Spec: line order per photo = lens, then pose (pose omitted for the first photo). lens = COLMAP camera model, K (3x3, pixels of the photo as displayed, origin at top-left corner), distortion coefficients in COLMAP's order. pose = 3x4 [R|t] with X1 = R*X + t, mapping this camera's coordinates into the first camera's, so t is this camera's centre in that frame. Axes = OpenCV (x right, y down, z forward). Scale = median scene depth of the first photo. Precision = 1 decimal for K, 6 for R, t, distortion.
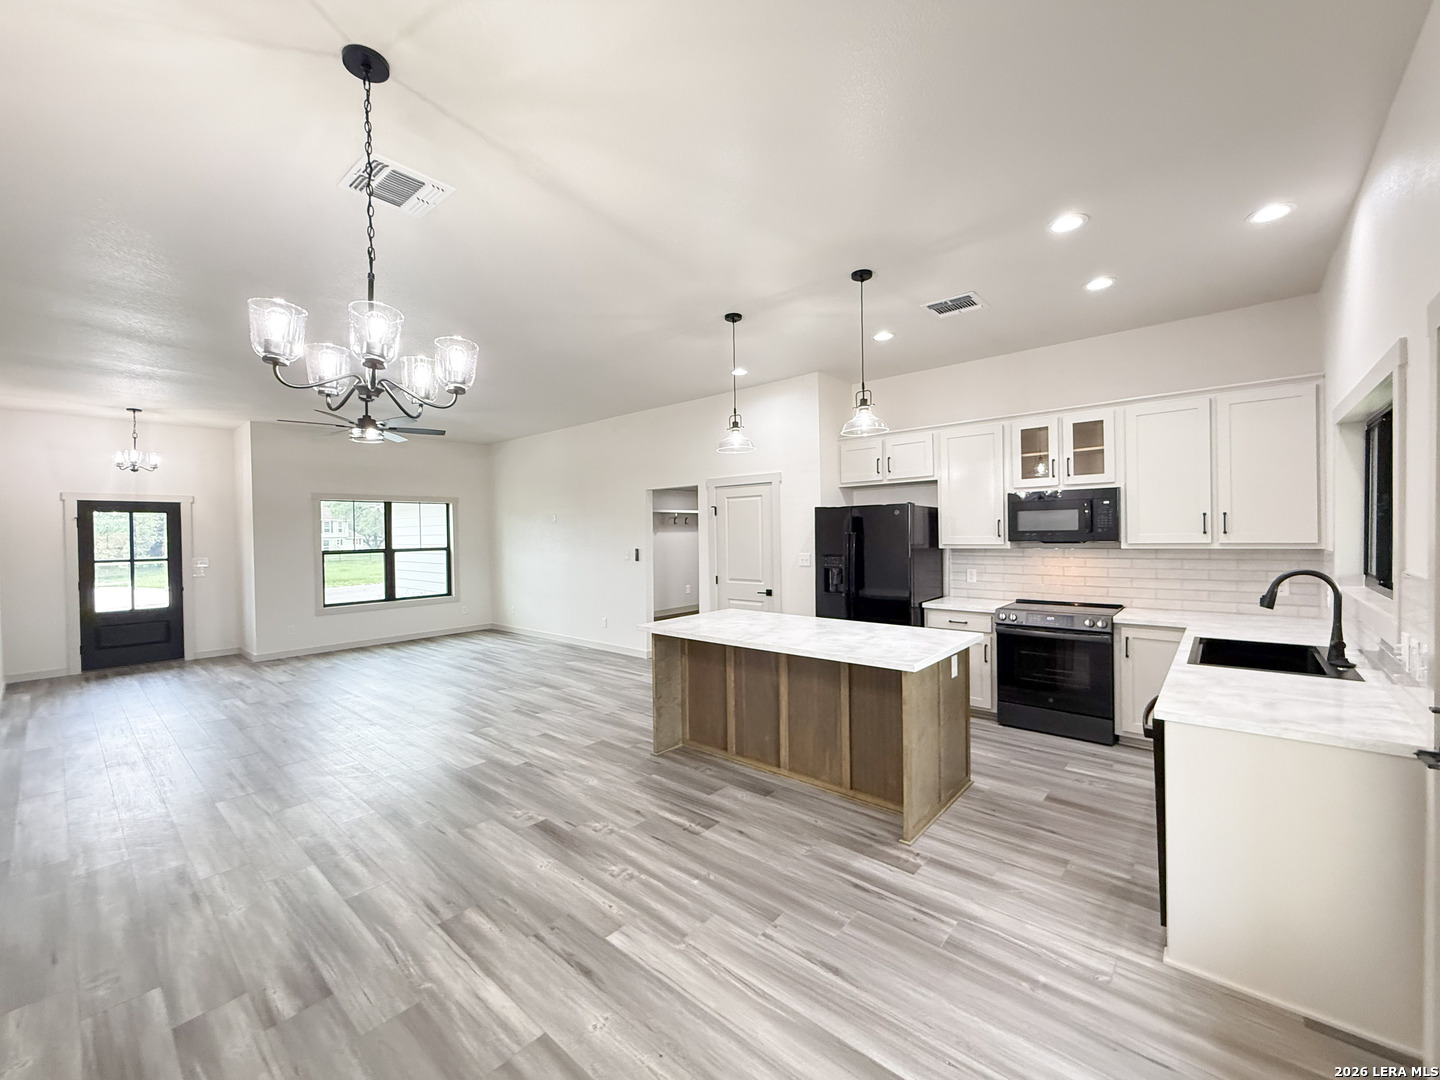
lens RADIAL K [[585.5, 0, 713.1], [0, 585.5, 538.3], [0, 0, 1]] dist [0.001189, -0.000074]
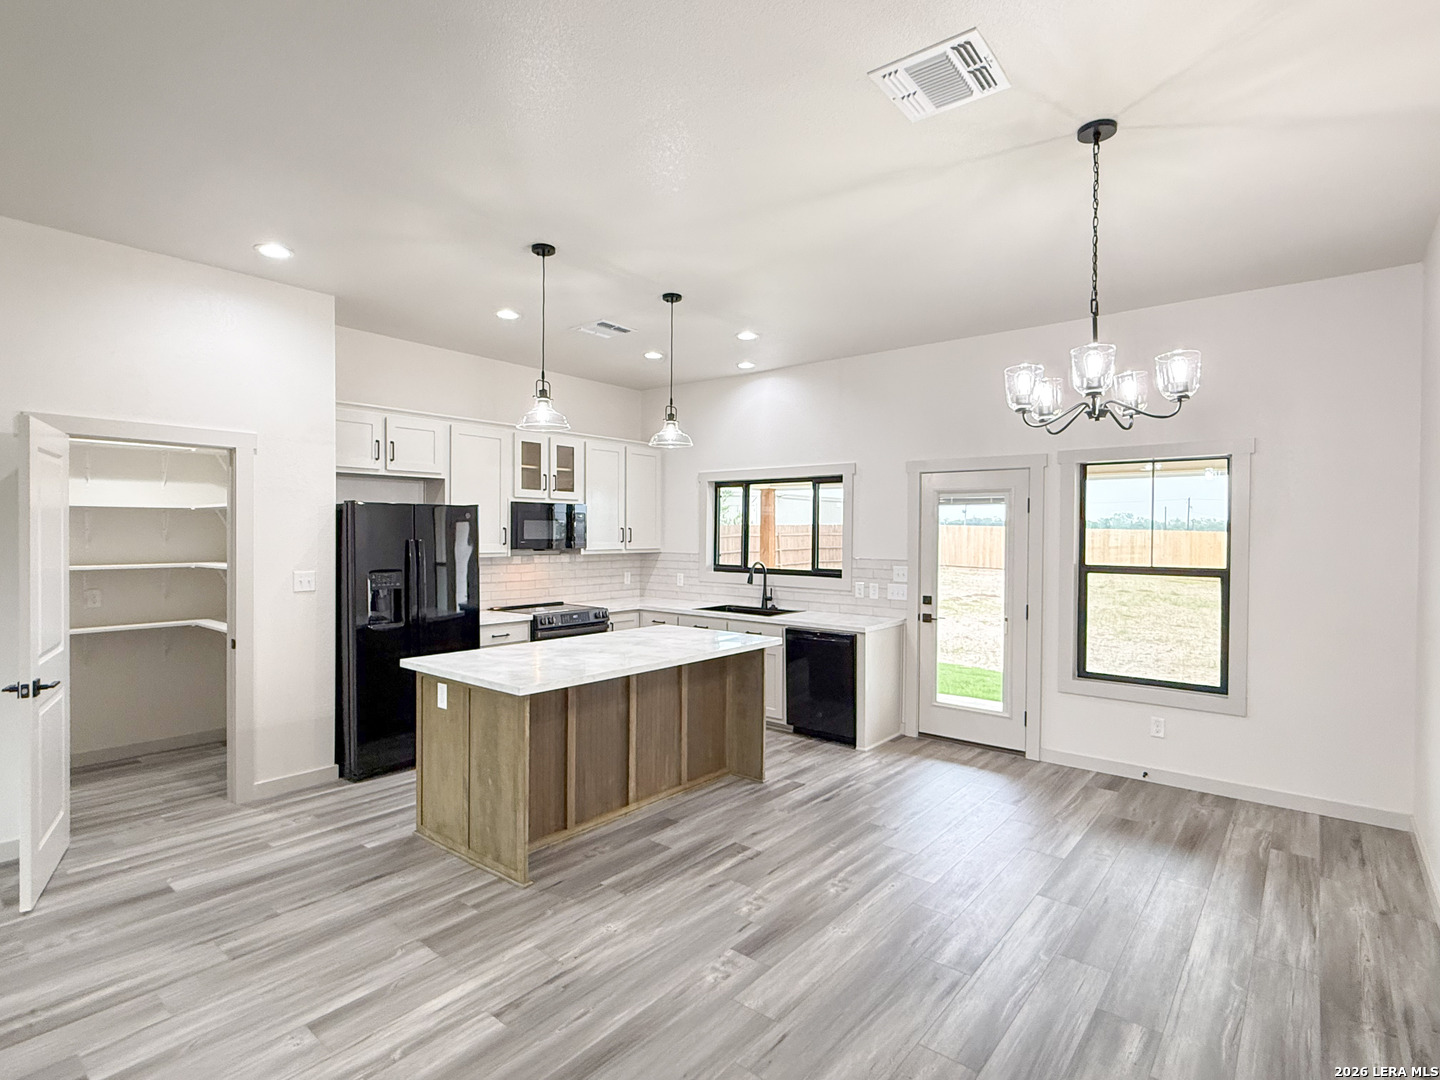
lens RADIAL K [[732.0, 0, 717.6], [0, 732.0, 539.8], [0, 0, 1]] dist [0.000247, -0.000097]
pose [[-0.036368, 0.007658, 0.999309, -0.819539], [0.005251, 0.999958, -0.007471, -0.000059], [-0.999325, 0.004976, -0.036406, 0.740426]]
